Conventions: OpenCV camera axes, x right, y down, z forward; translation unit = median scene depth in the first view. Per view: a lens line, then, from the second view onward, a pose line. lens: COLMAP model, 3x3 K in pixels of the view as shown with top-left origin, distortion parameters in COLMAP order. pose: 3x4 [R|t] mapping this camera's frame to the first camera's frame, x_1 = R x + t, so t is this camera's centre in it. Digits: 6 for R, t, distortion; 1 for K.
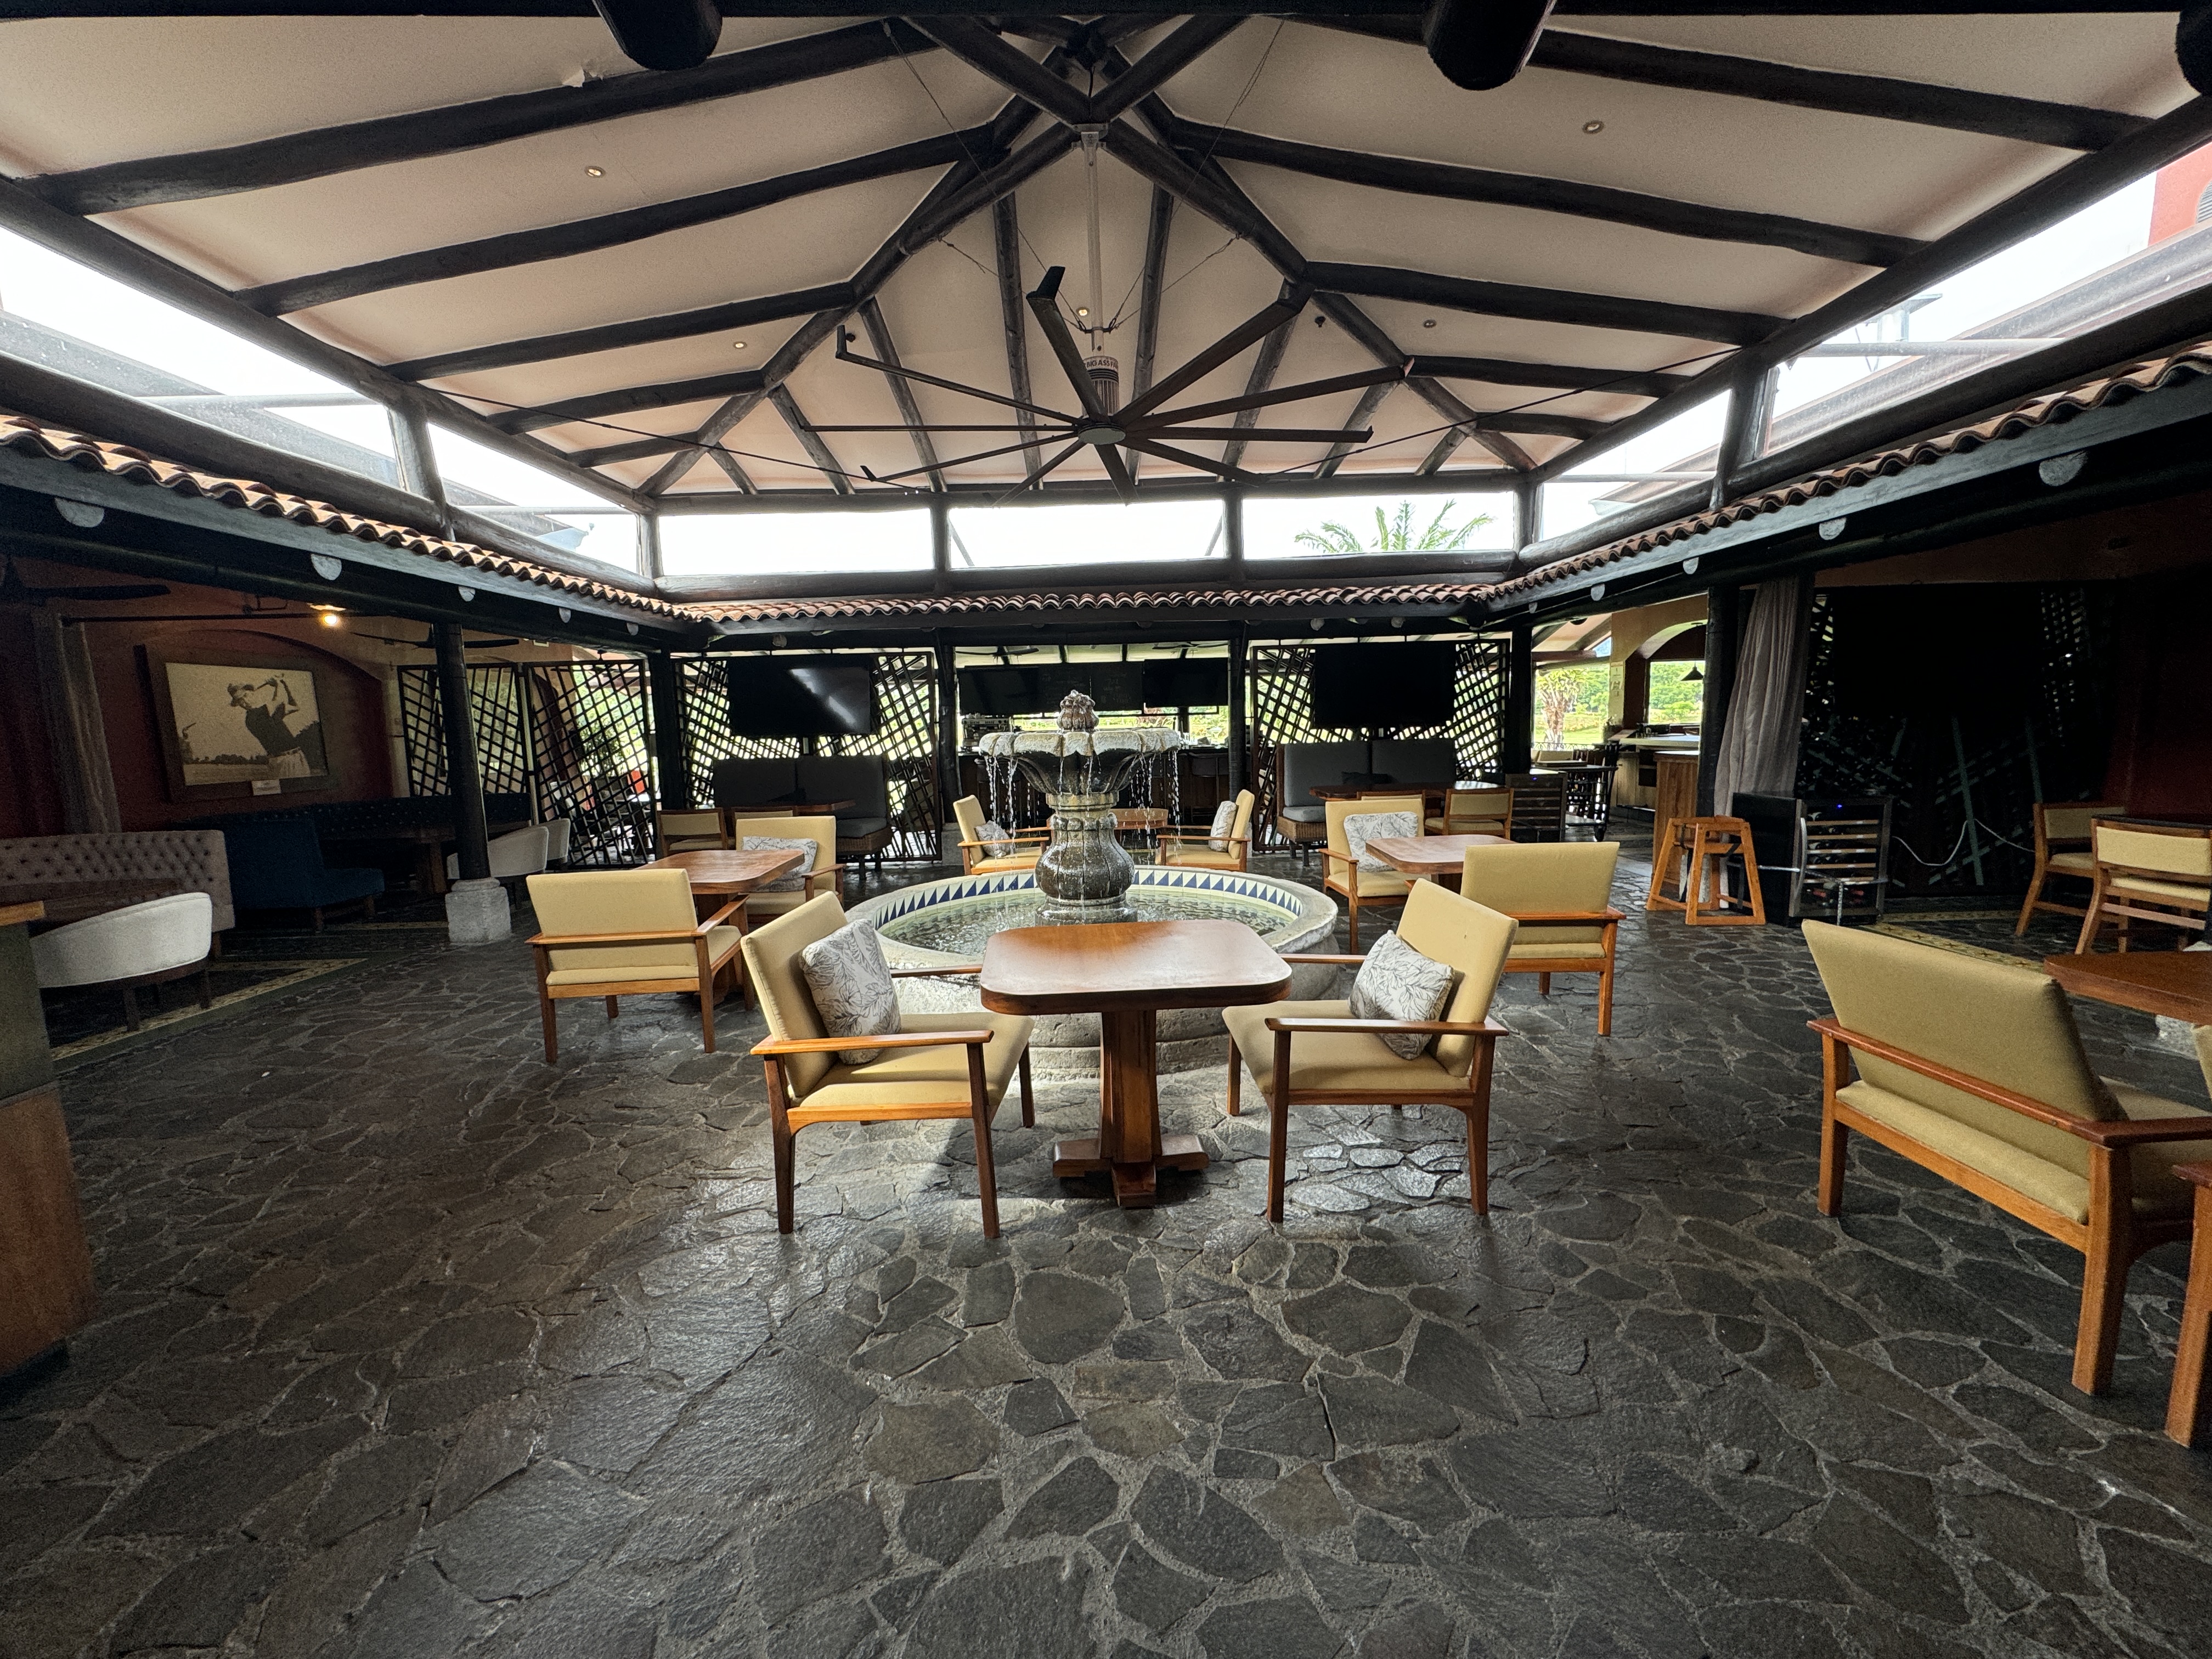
lens RADIAL K [[879.4, 0, 1110.7], [0, 879.4, 833.2], [0, 0, 1]] dist [-0.003577, -0.000092]
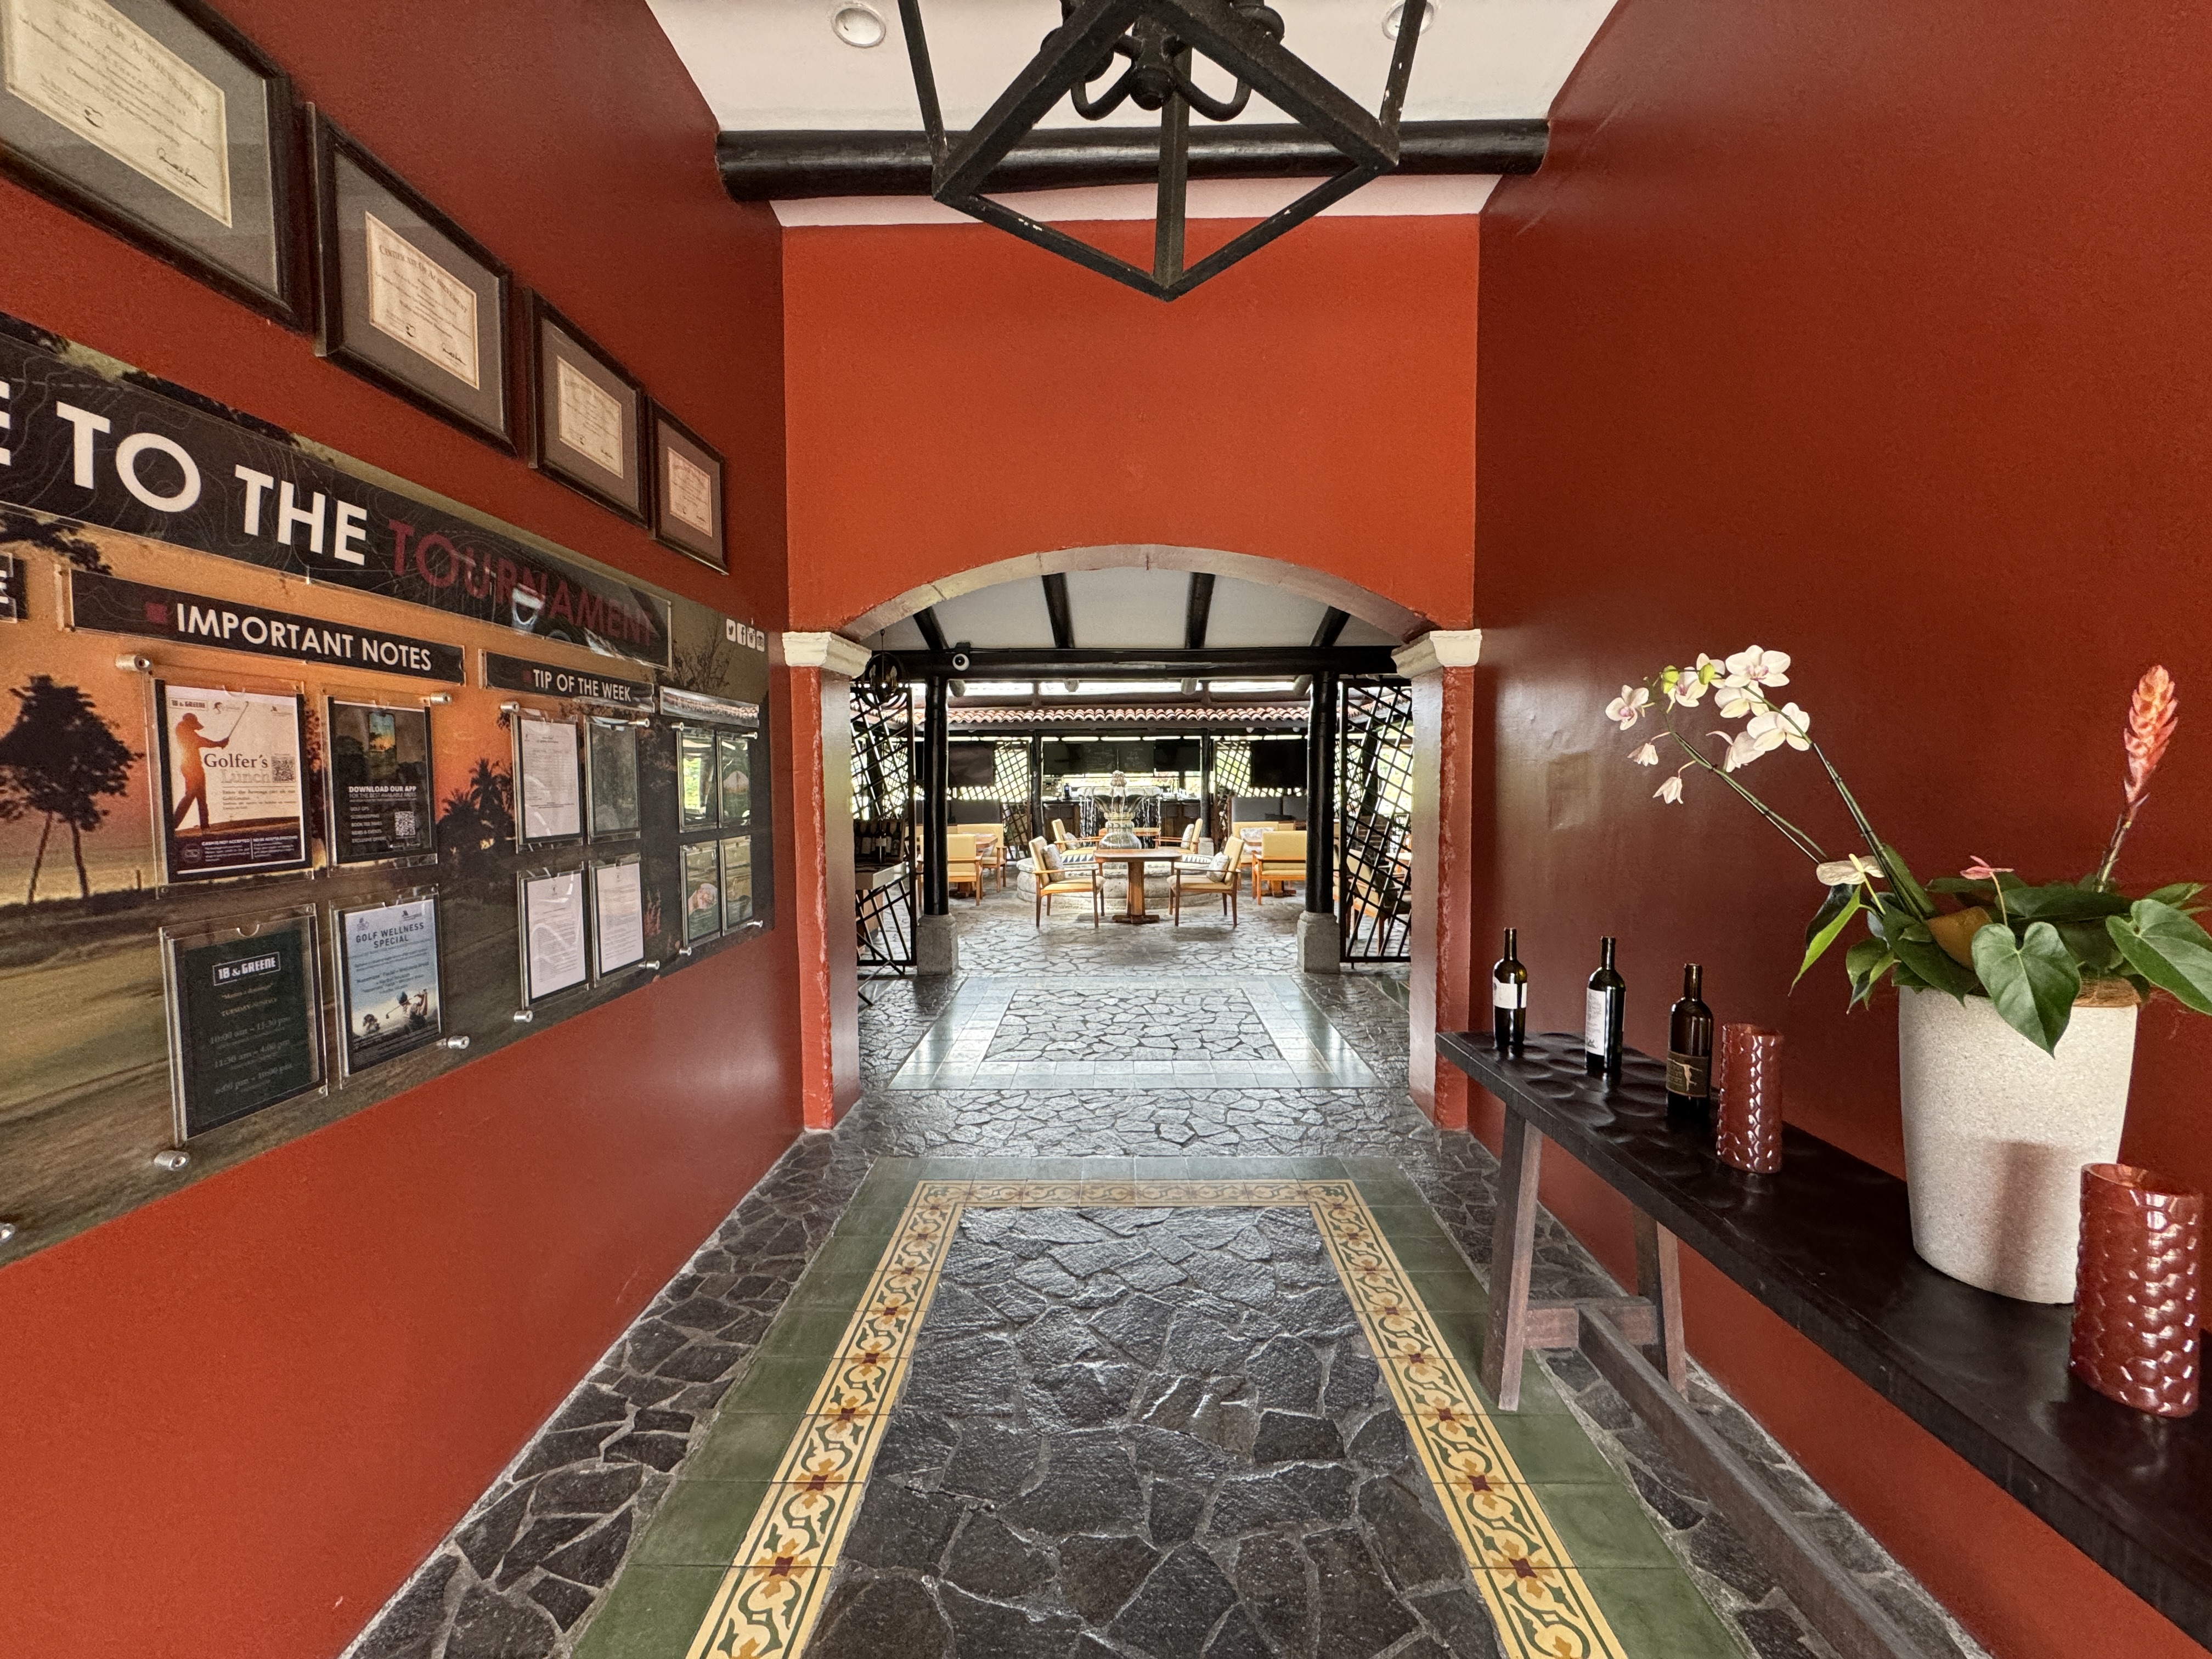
lens RADIAL K [[879.4, 0, 1103.9], [0, 879.4, 831.8], [0, 0, 1]] dist [-0.003577, -0.000092]
pose [[0.999141, 0.020231, -0.036169, 0.007067], [-0.022506, 0.997720, -0.063629, 0.082676], [0.034800, 0.064389, 0.997318, -0.722177]]
